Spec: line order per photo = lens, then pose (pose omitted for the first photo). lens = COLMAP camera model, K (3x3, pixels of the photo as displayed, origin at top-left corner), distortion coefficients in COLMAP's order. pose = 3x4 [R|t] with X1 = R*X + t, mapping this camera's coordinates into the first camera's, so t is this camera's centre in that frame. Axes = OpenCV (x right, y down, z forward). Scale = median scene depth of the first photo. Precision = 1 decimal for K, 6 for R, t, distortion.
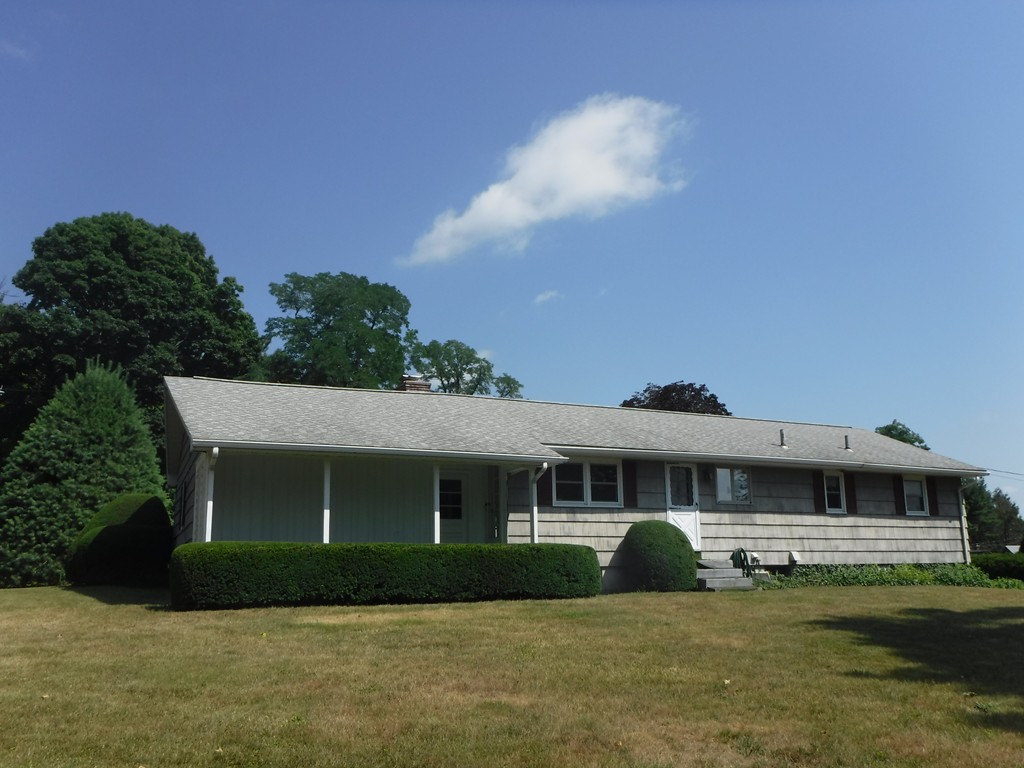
lens RADIAL K [[853.2, 0, 516.2], [0, 853.2, 384.9], [0, 0, 1]] dist [-0.073250, 0.033987]
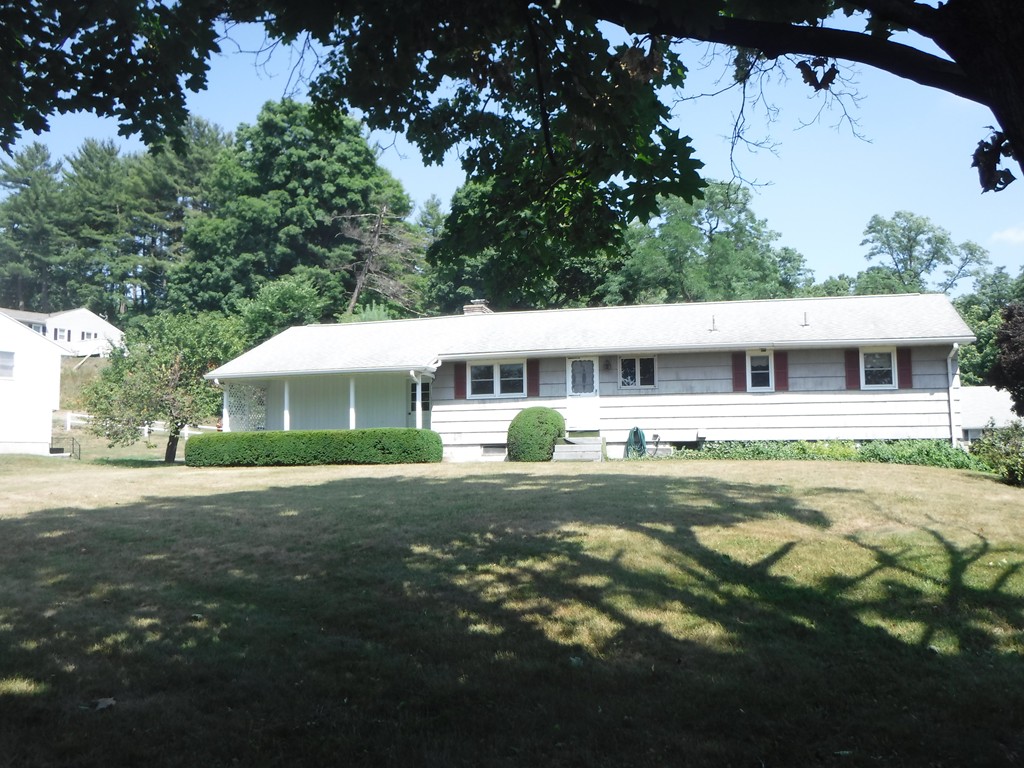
lens RADIAL K [[903.8, 0, 658.9], [0, 903.8, 424.1], [0, 0, 1]] dist [-0.138170, 0.046934]
pose [[0.814007, -0.025504, -0.580295, 0.964446], [0.130894, 0.981393, 0.140477, 0.020015], [0.565915, -0.190307, 0.802199, 0.031698]]
